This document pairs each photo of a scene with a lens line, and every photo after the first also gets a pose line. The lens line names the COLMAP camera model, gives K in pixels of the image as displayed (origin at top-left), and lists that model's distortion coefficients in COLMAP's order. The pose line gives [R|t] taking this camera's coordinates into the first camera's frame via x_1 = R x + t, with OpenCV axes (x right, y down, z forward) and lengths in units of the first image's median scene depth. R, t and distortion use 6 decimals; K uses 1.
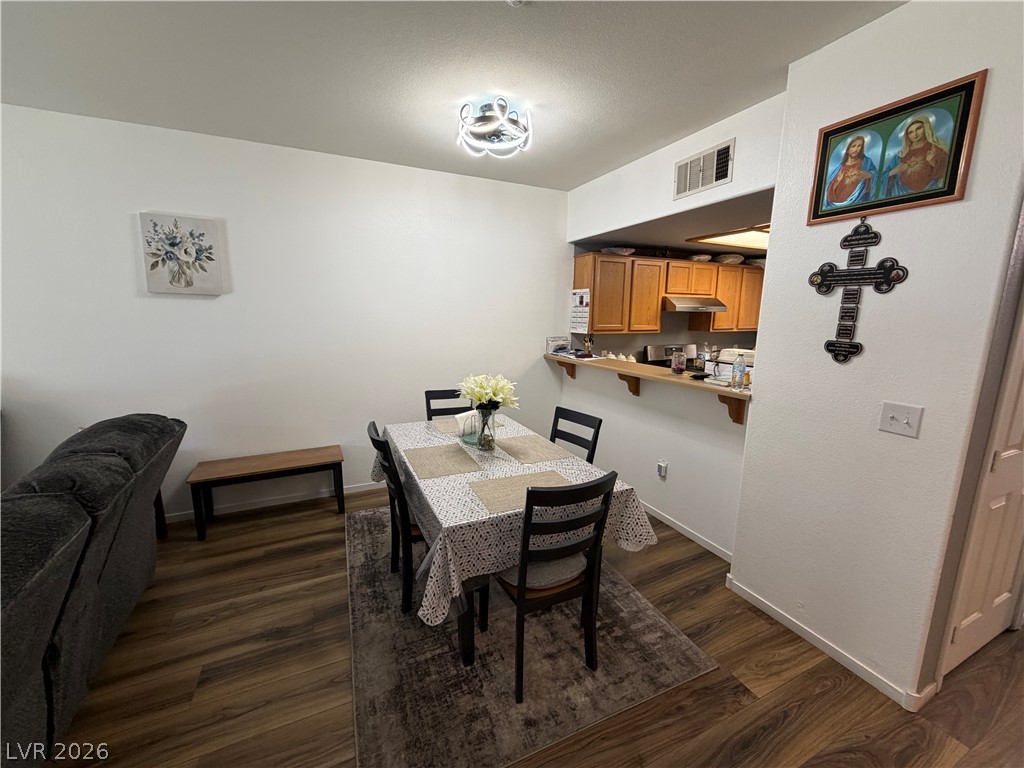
lens RADIAL K [[409.6, 0, 509.1], [0, 409.6, 385.4], [0, 0, 1]] dist [0.000683, 0.000089]
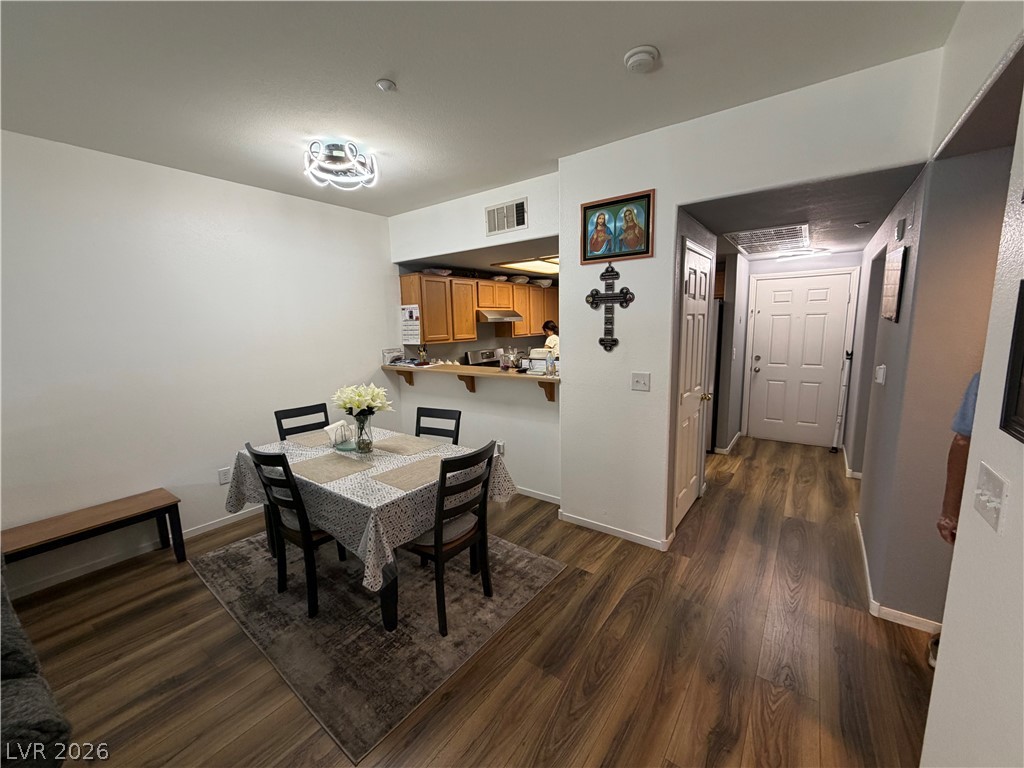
lens RADIAL K [[409.6, 0, 509.5], [0, 409.6, 386.3], [0, 0, 1]] dist [0.000683, 0.000089]
pose [[0.879629, -0.104974, 0.463932, -0.222751], [0.116809, 0.993149, 0.003247, 0.023372], [-0.461095, 0.051336, 0.885865, -0.179174]]
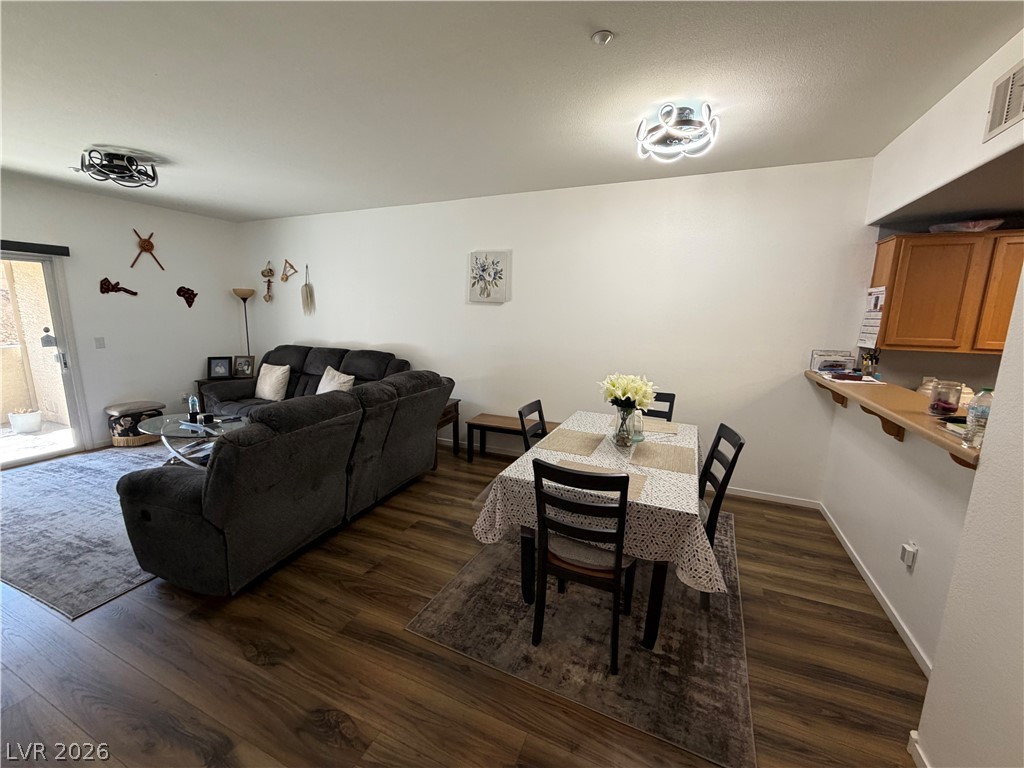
lens RADIAL K [[409.6, 0, 509.7], [0, 409.6, 385.9], [0, 0, 1]] dist [0.000683, 0.000089]
pose [[0.657503, 0.137106, -0.740873, 0.547582], [-0.146935, 0.987758, 0.052394, -0.008067], [0.738986, 0.074411, 0.669599, 0.078568]]
